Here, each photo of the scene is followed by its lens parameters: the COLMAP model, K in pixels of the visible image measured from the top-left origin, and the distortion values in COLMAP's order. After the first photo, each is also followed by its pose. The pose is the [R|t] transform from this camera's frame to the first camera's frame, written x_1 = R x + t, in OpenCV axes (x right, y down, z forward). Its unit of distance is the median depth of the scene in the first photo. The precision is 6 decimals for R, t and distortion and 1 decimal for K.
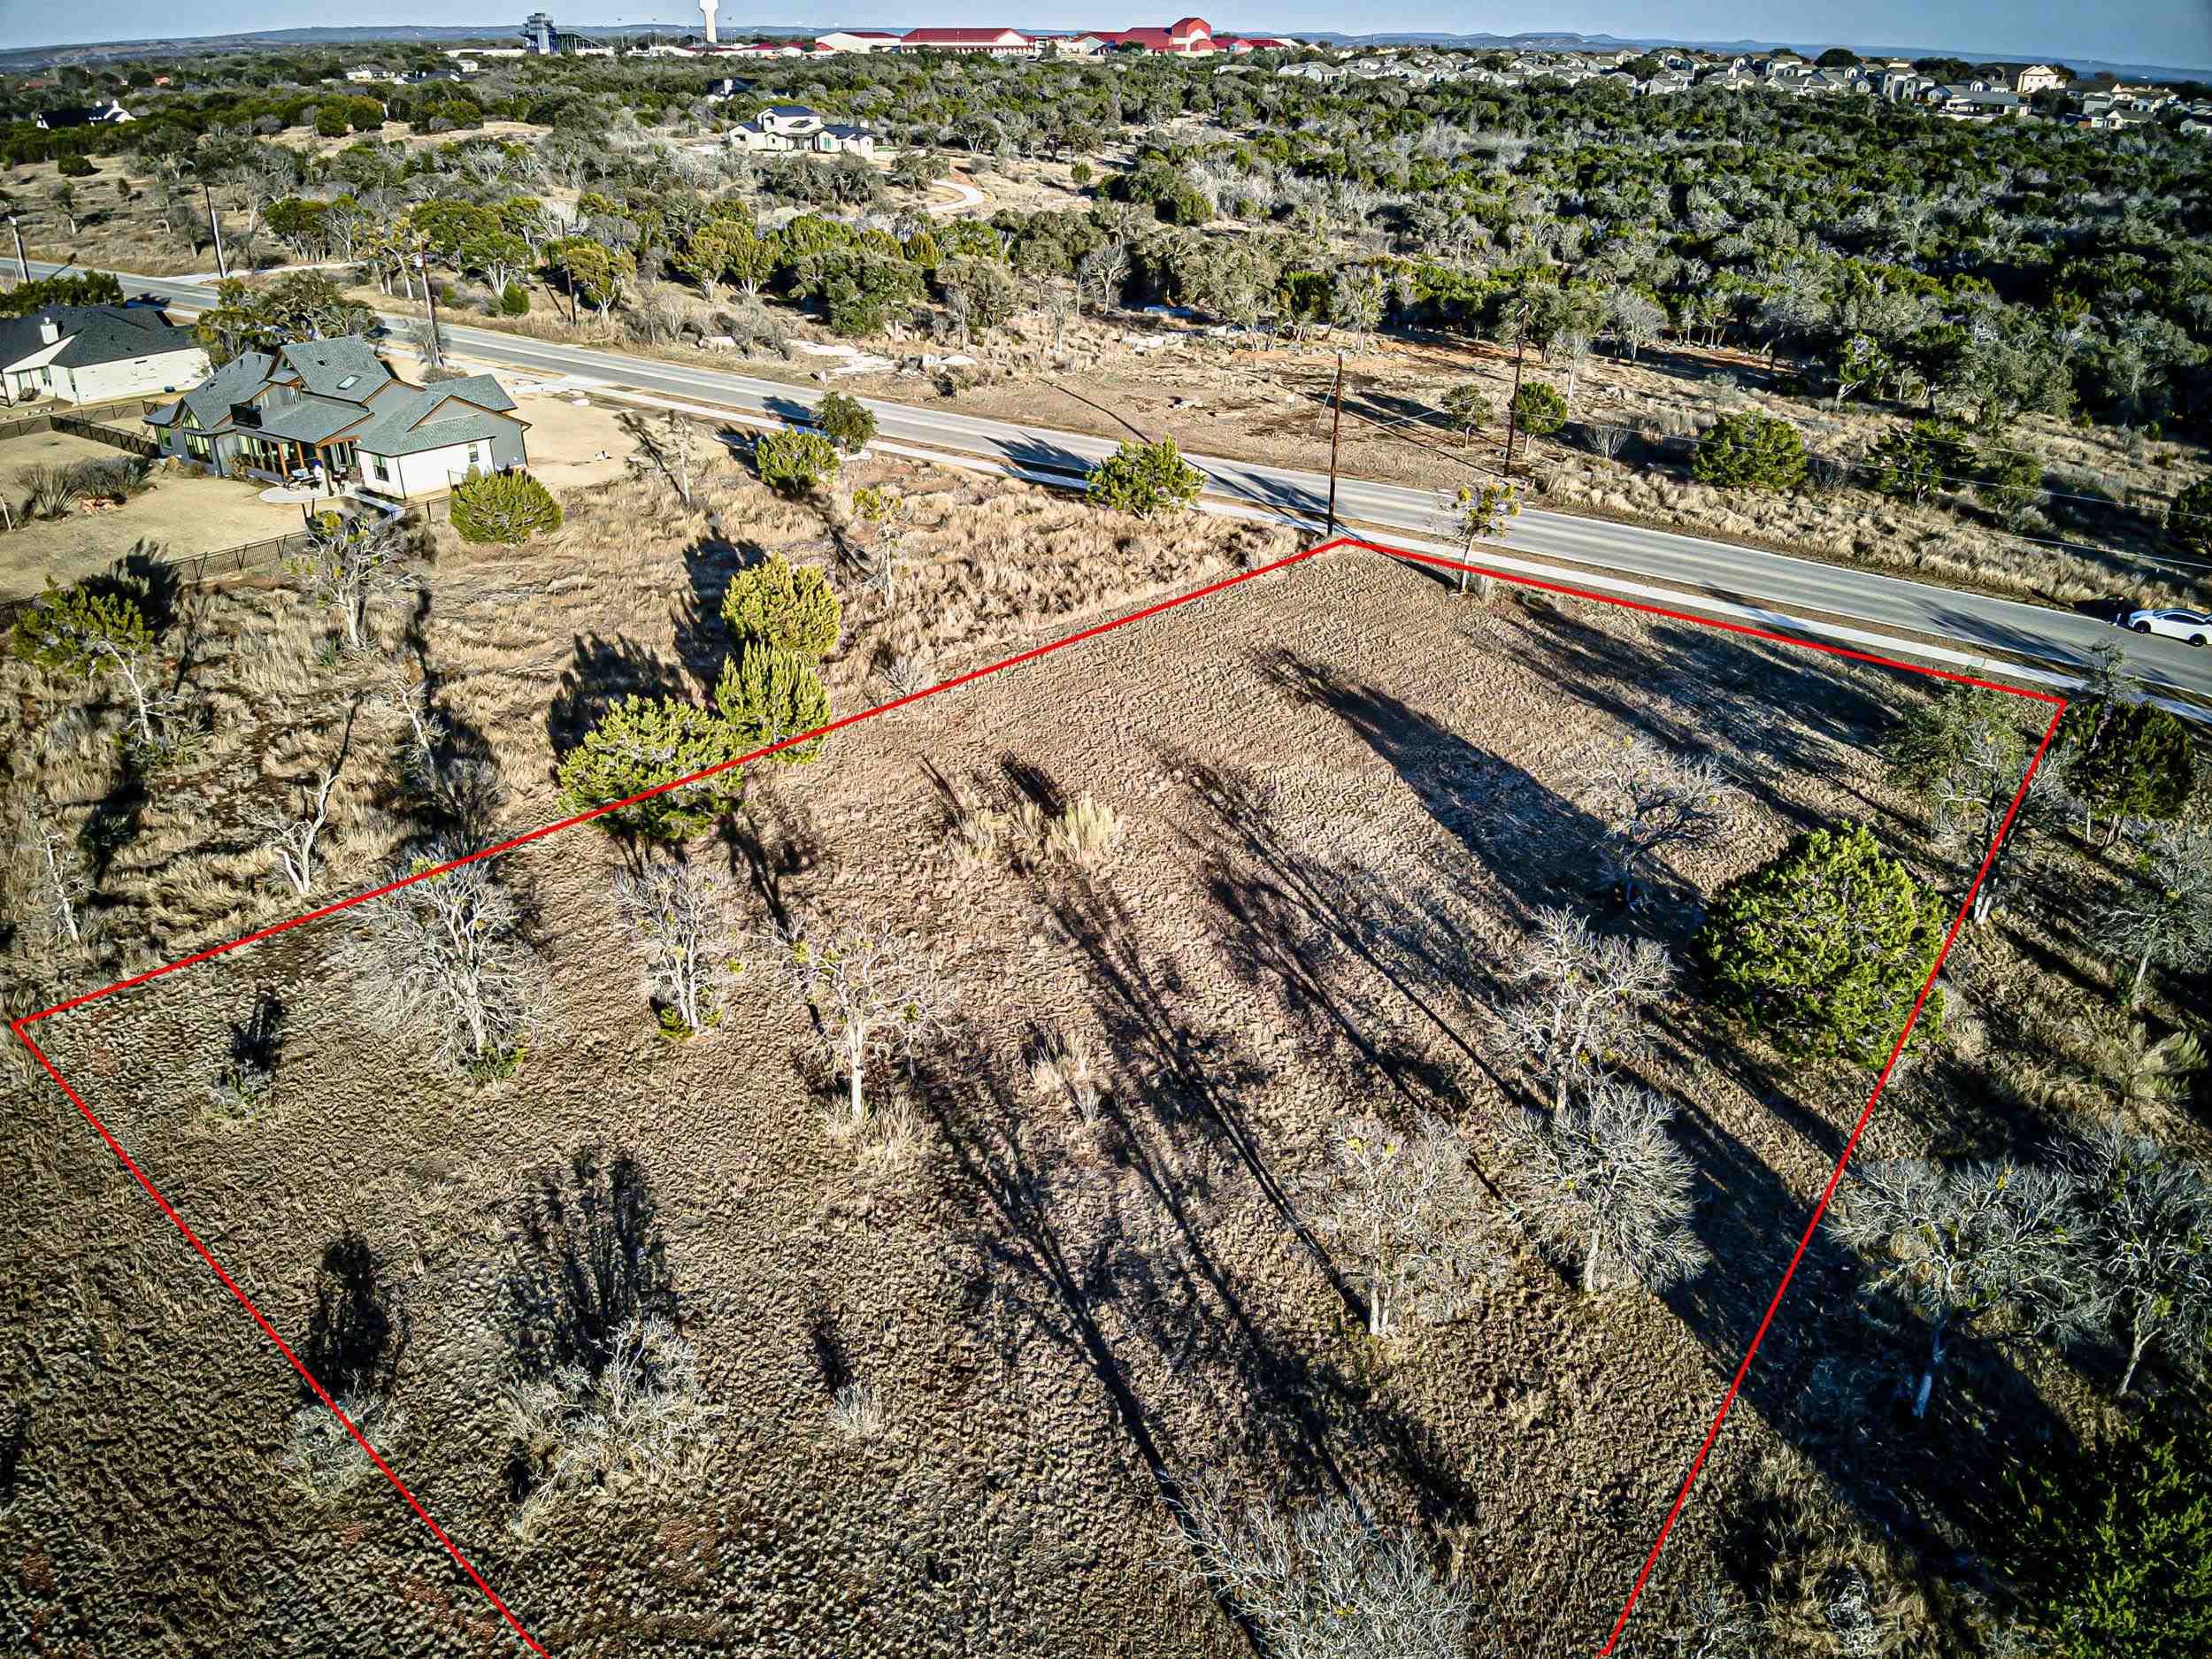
lens RADIAL K [[1602.9, 0, 1110.9], [0, 1602.9, 824.0], [0, 0, 1]] dist [0.103899, -0.204072]
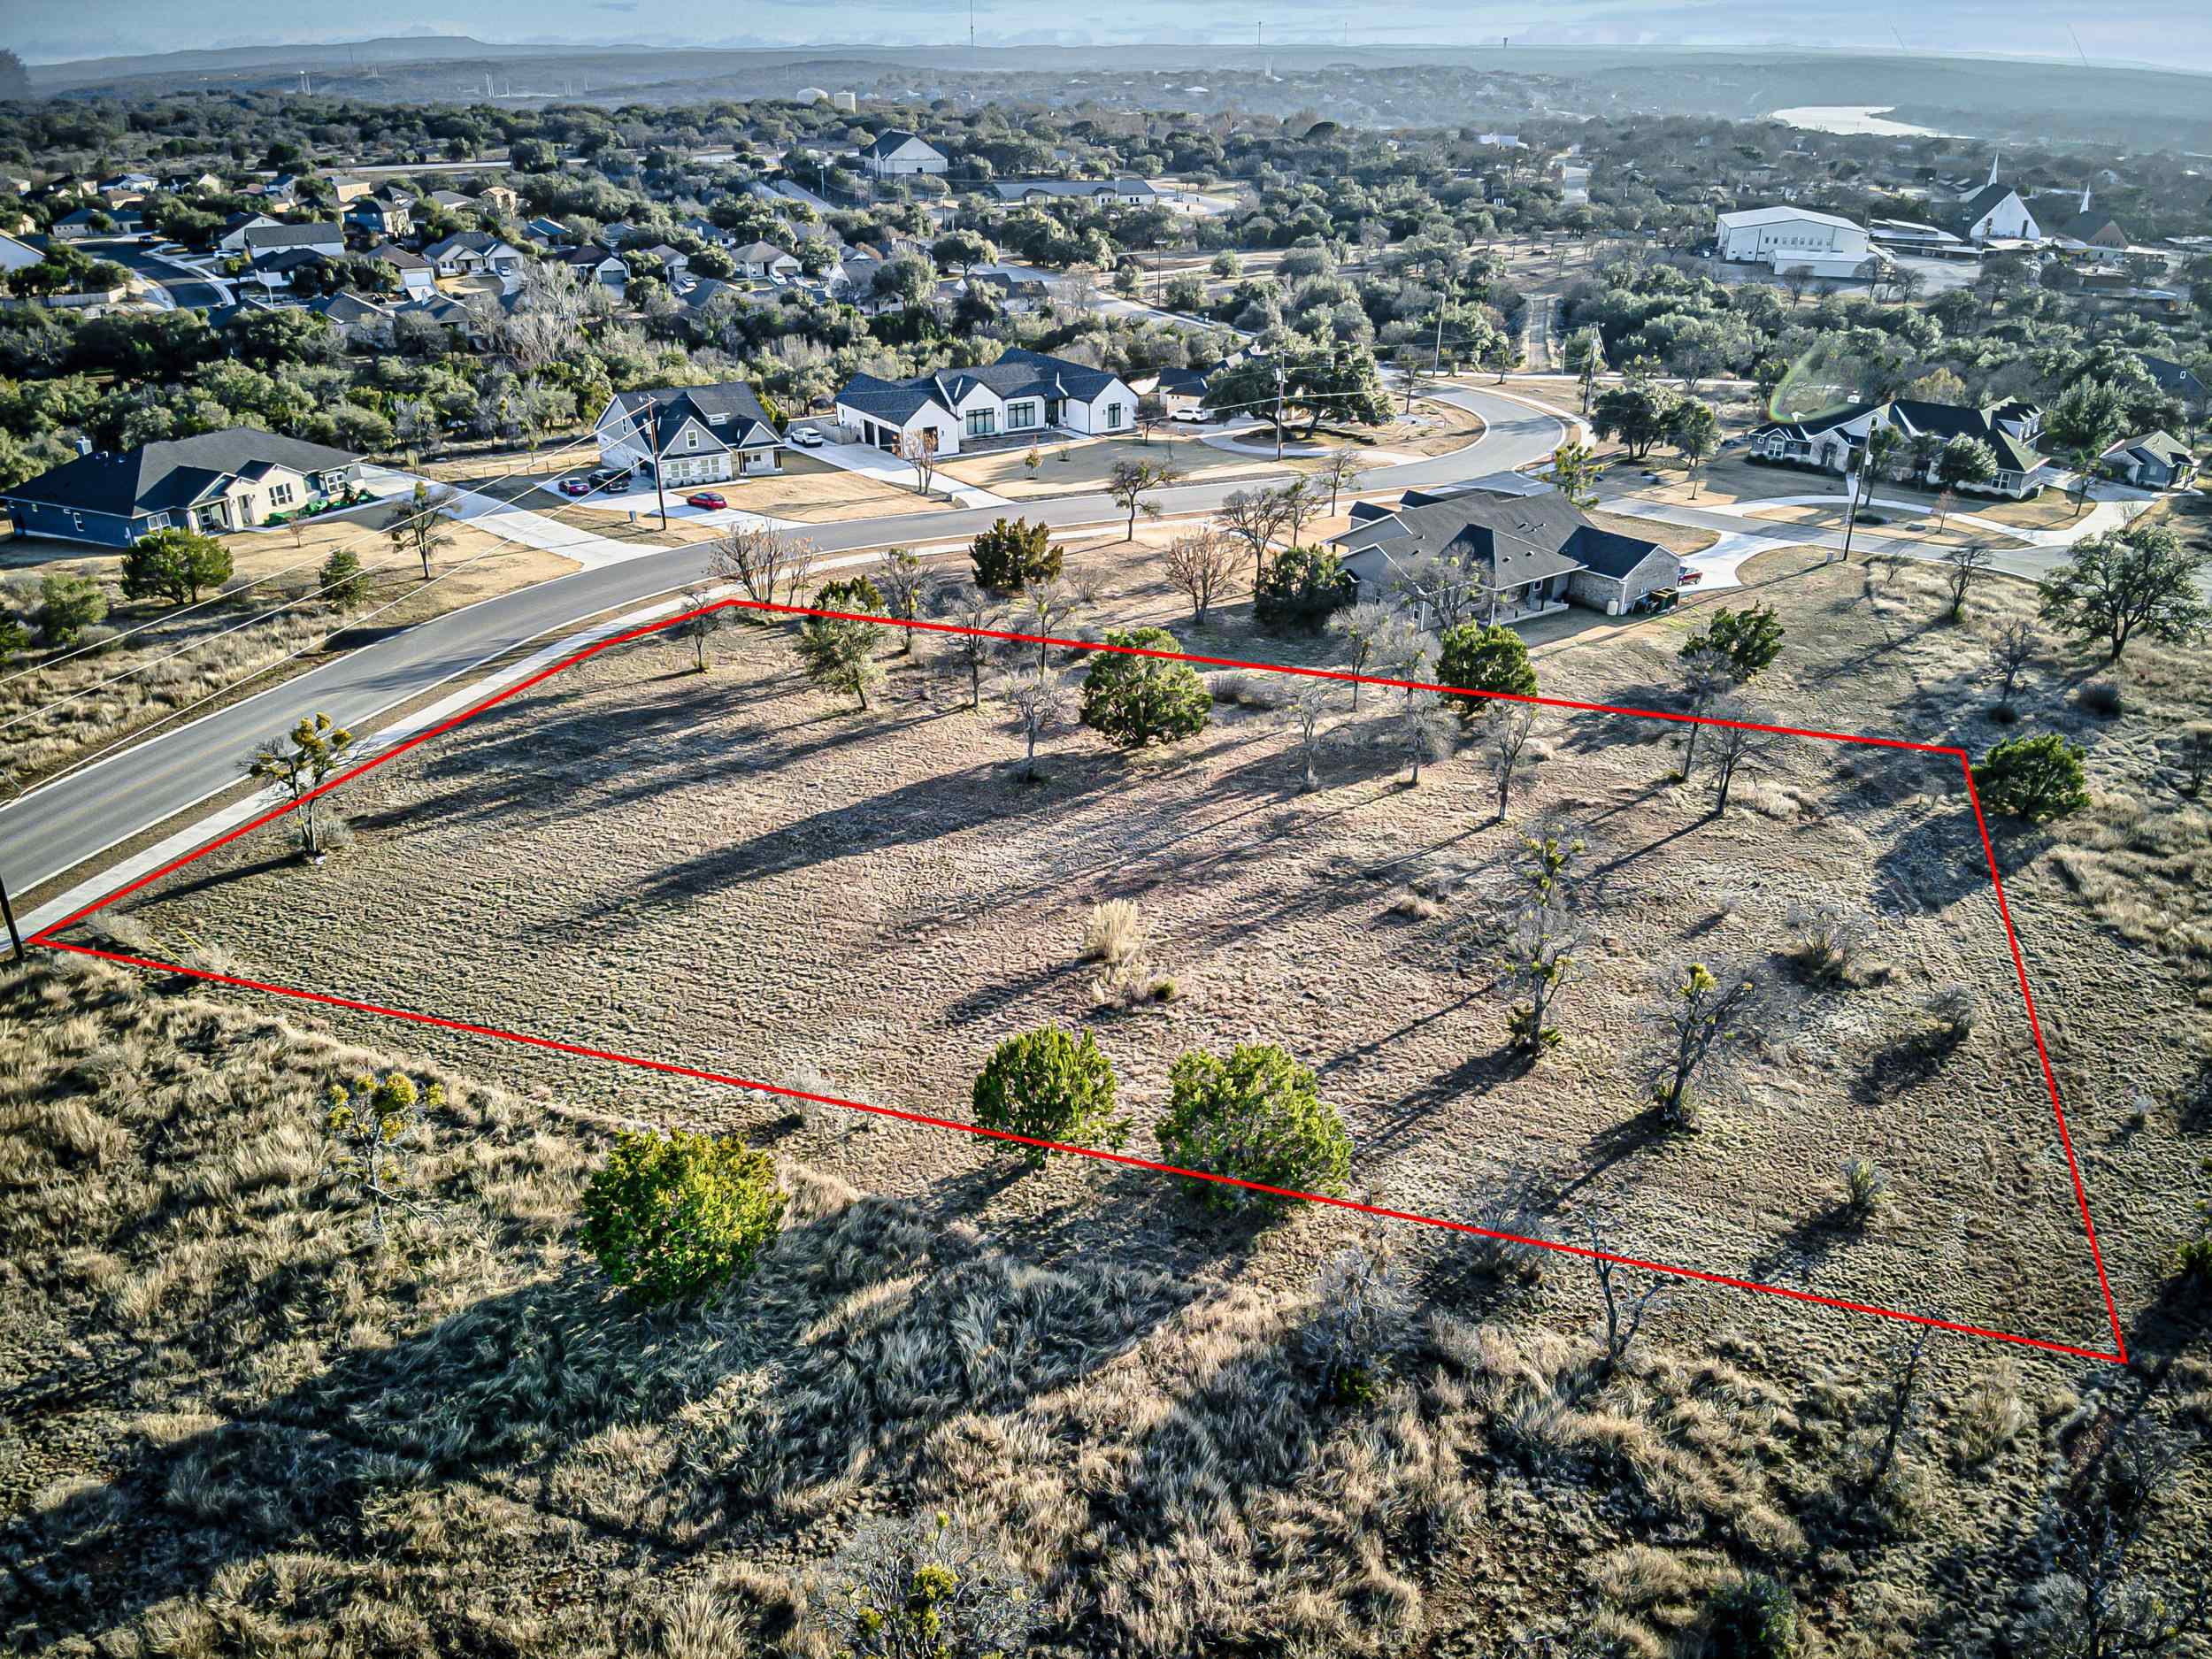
lens RADIAL K [[1602.9, 0, 1110.9], [0, 1602.9, 824.0], [0, 0, 1]] dist [0.103899, -0.204072]
pose [[-0.358927, -0.395912, 0.845237, -0.654509], [0.400868, 0.752416, 0.522662, -0.447853], [-0.842897, 0.526426, -0.111354, 0.778050]]
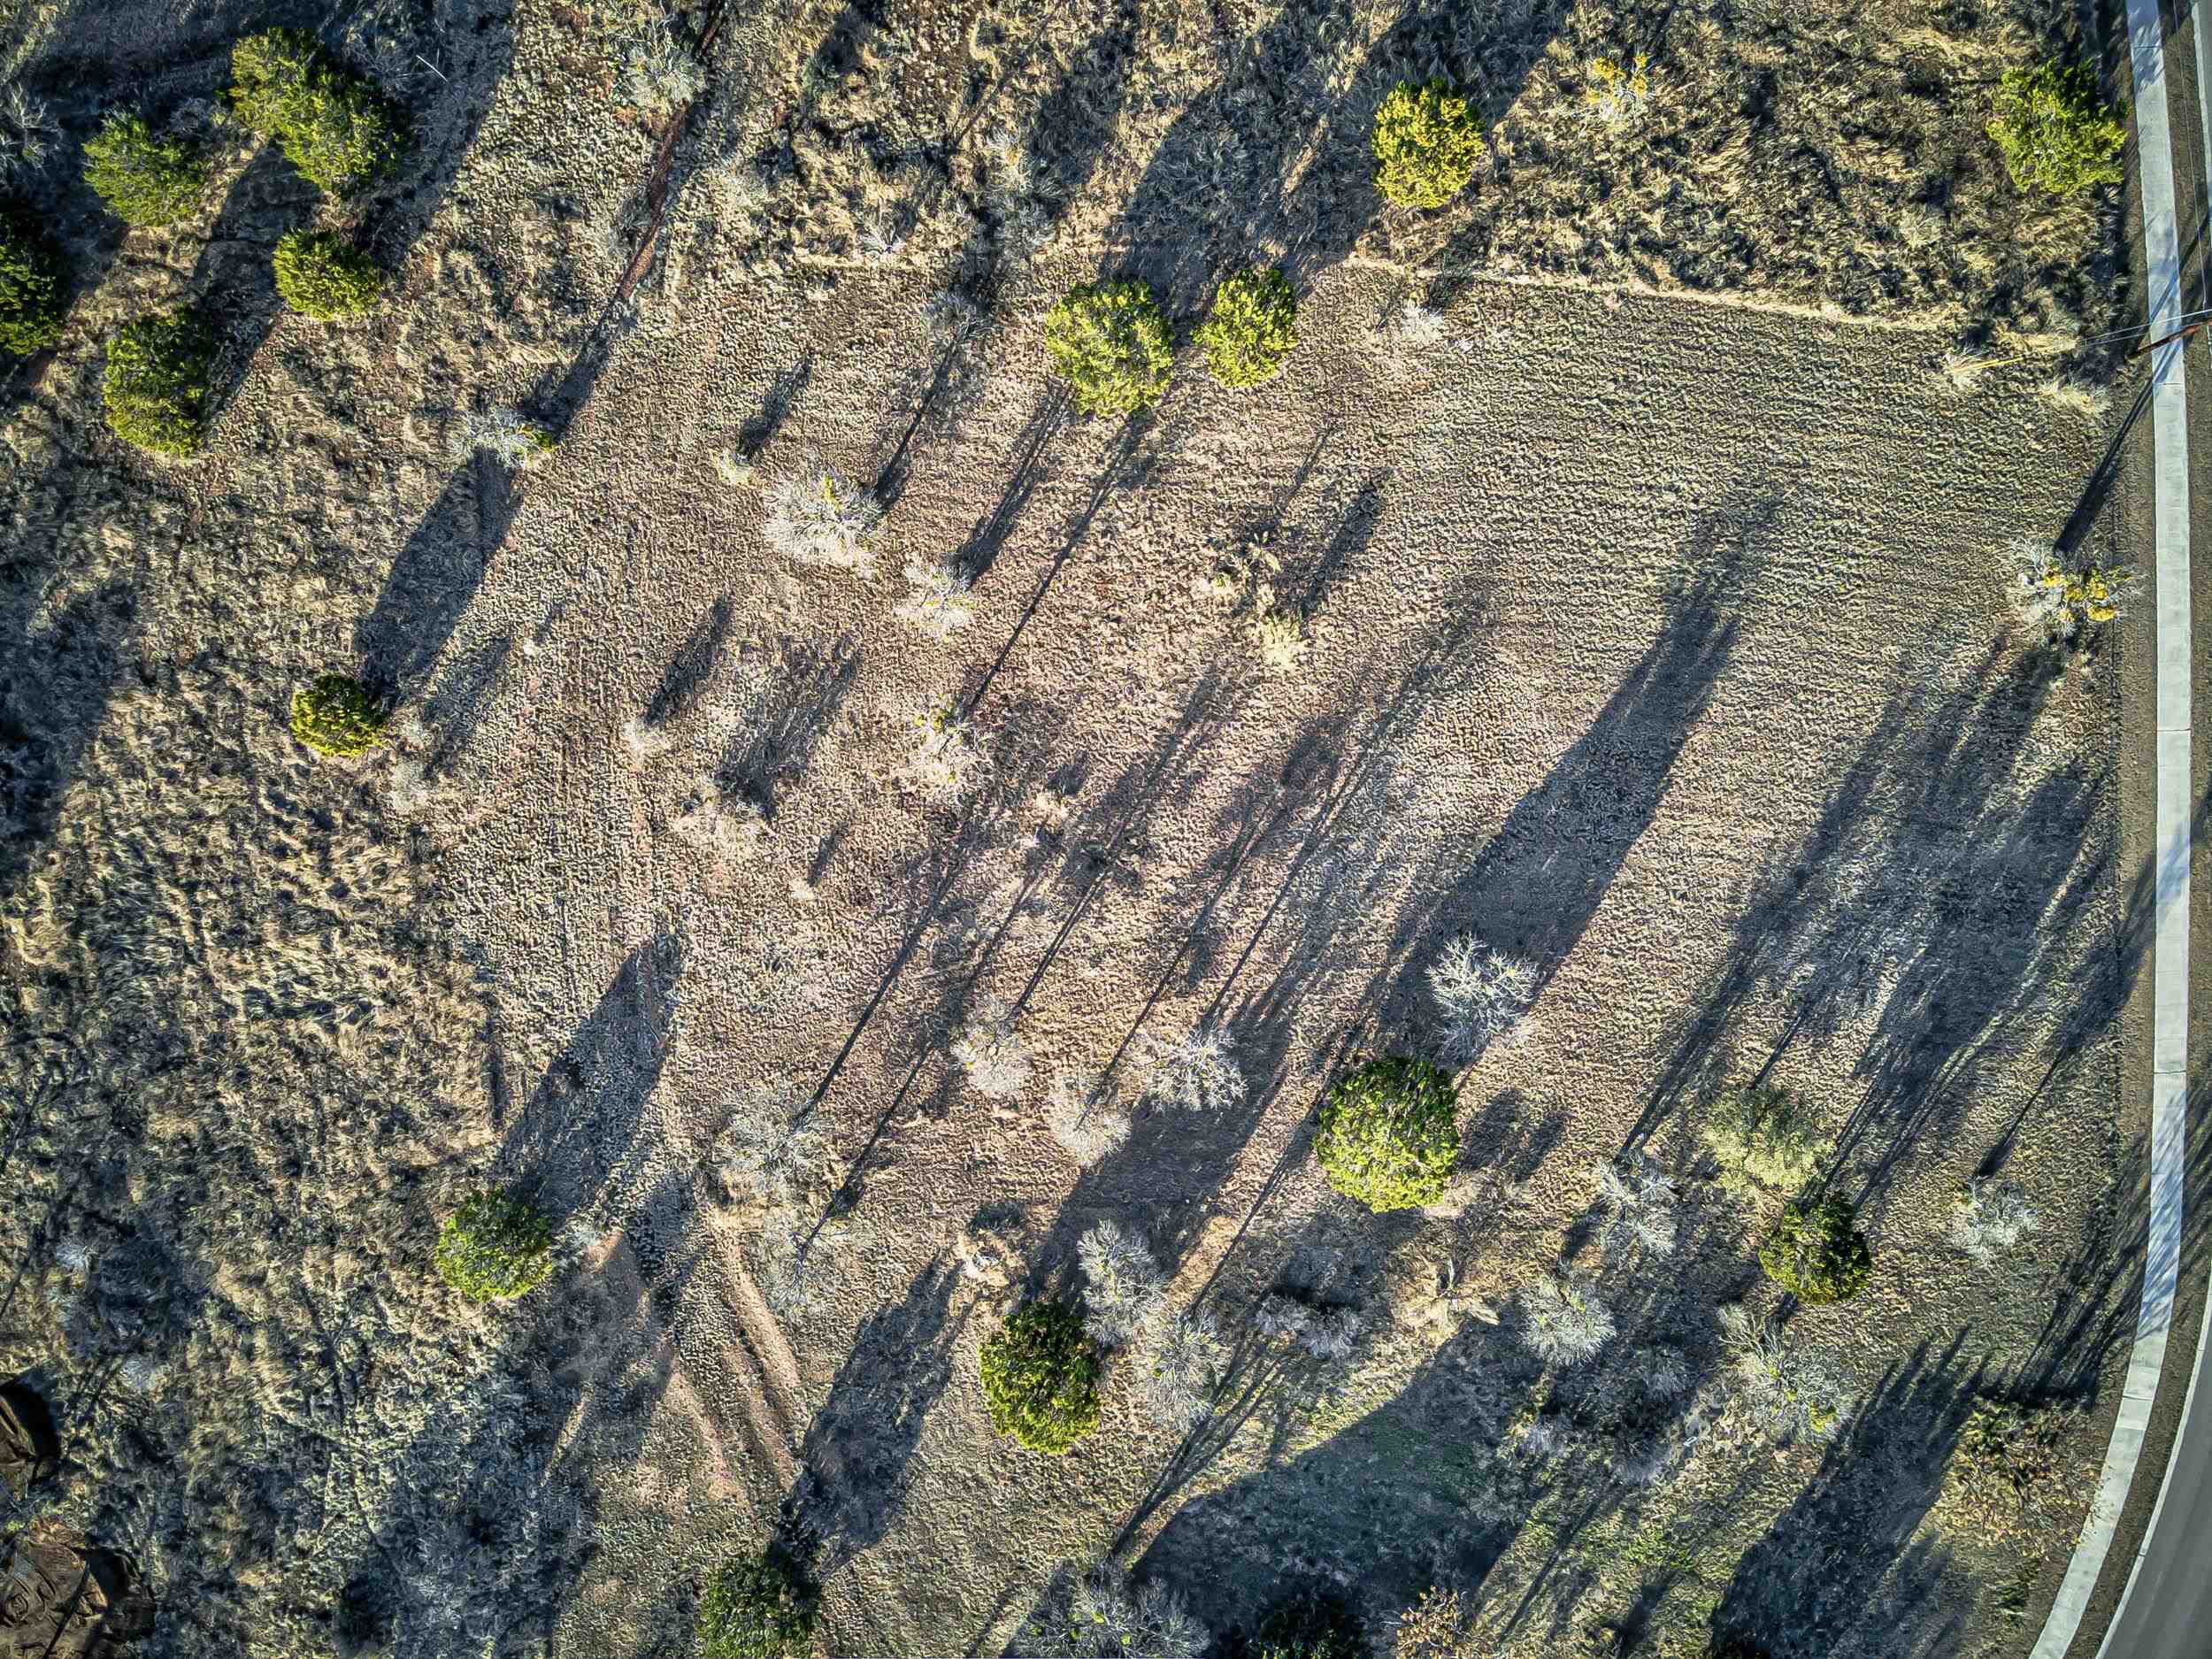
lens RADIAL K [[1602.9, 0, 1110.9], [0, 1602.9, 824.0], [0, 0, 1]] dist [0.103899, -0.204072]
pose [[0.605923, 0.795417, 0.012981, 0.000992], [-0.333091, 0.238851, 0.912141, -0.802870], [0.722432, -0.557011, 0.409672, 0.191036]]
